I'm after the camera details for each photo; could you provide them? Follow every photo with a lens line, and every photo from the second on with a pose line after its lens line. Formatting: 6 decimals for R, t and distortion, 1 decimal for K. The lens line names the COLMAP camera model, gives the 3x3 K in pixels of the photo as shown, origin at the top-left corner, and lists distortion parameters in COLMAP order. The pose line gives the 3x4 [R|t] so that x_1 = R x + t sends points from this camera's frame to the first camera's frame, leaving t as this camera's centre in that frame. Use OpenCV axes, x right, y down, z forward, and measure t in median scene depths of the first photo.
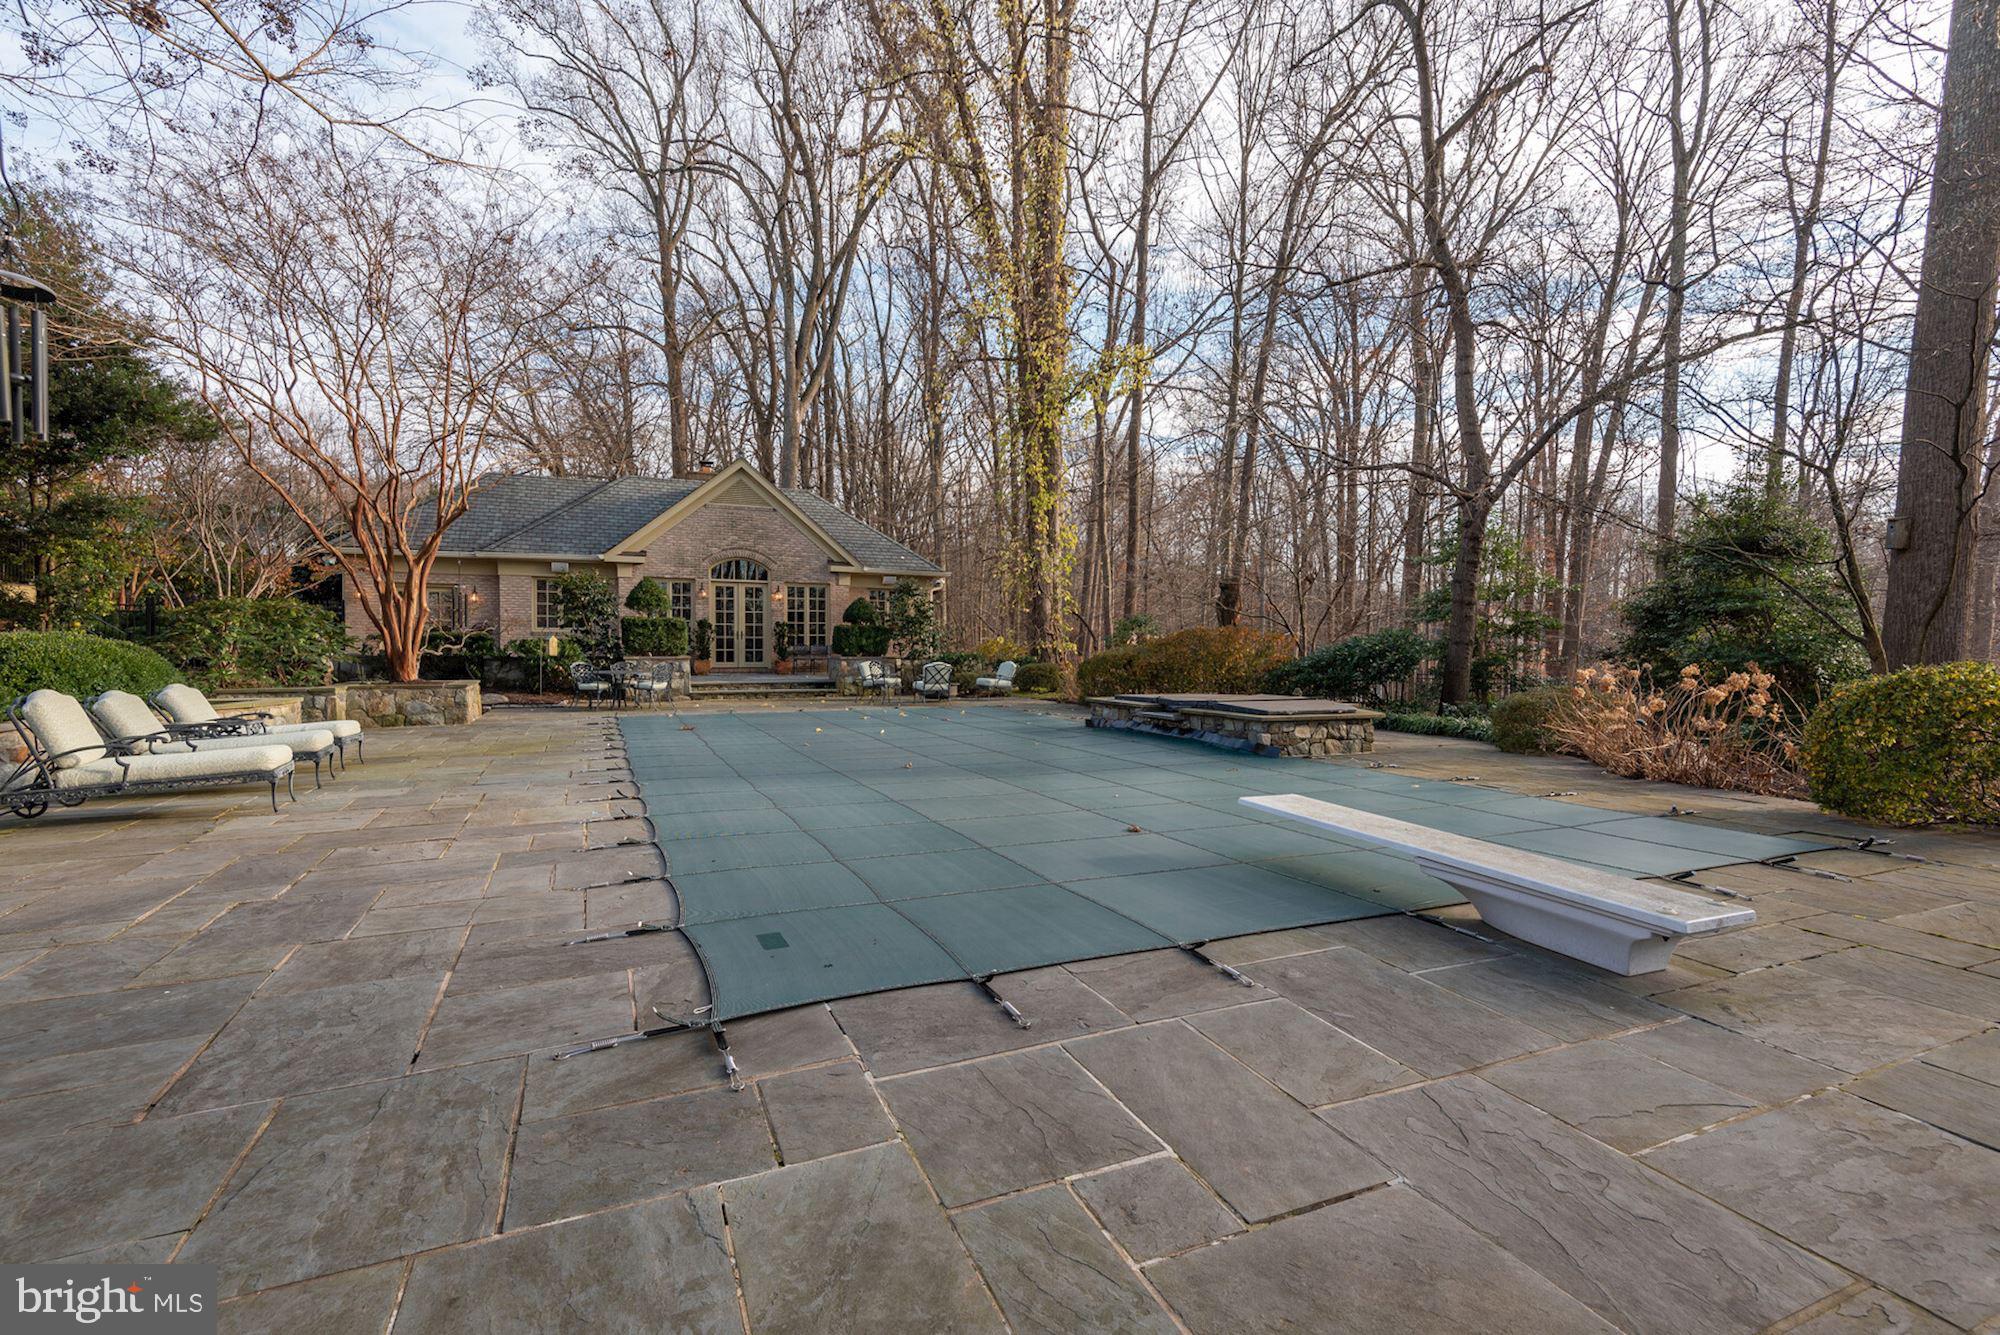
lens RADIAL K [[838.4, 0, 1000.0], [0, 838.4, 667.5], [0, 0, 1]] dist [0.043172, -0.022841]
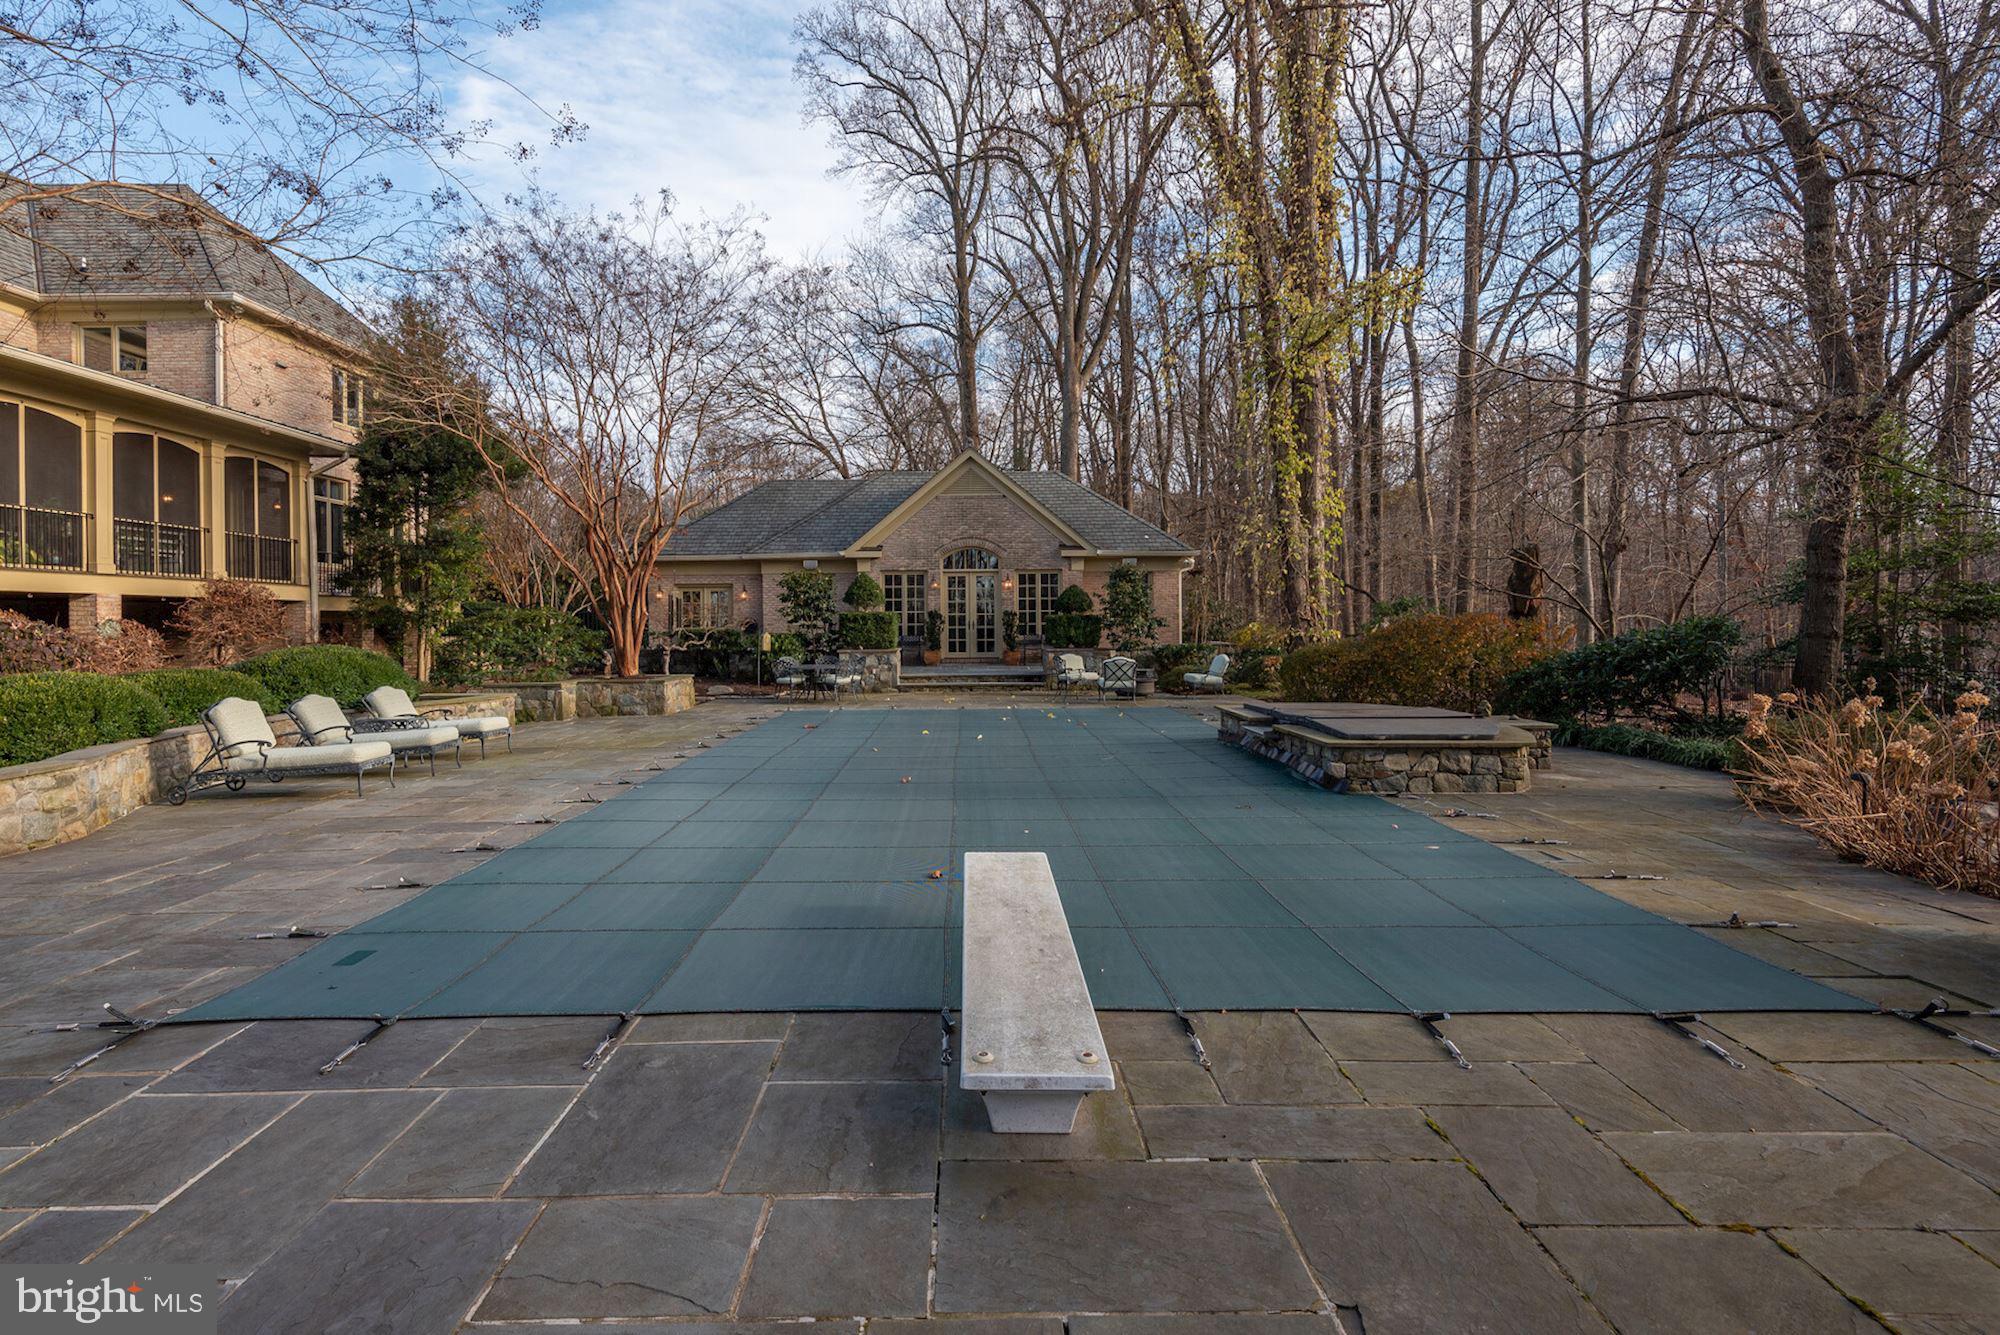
lens RADIAL K [[912.7, 0, 992.5], [0, 912.7, 628.4], [0, 0, 1]] dist [0.038911, -0.014871]
pose [[0.922627, -0.009468, -0.385577, 0.156719], [0.001183, 0.999763, -0.021720, -0.013861], [0.385692, 0.019584, 0.922420, 0.027164]]
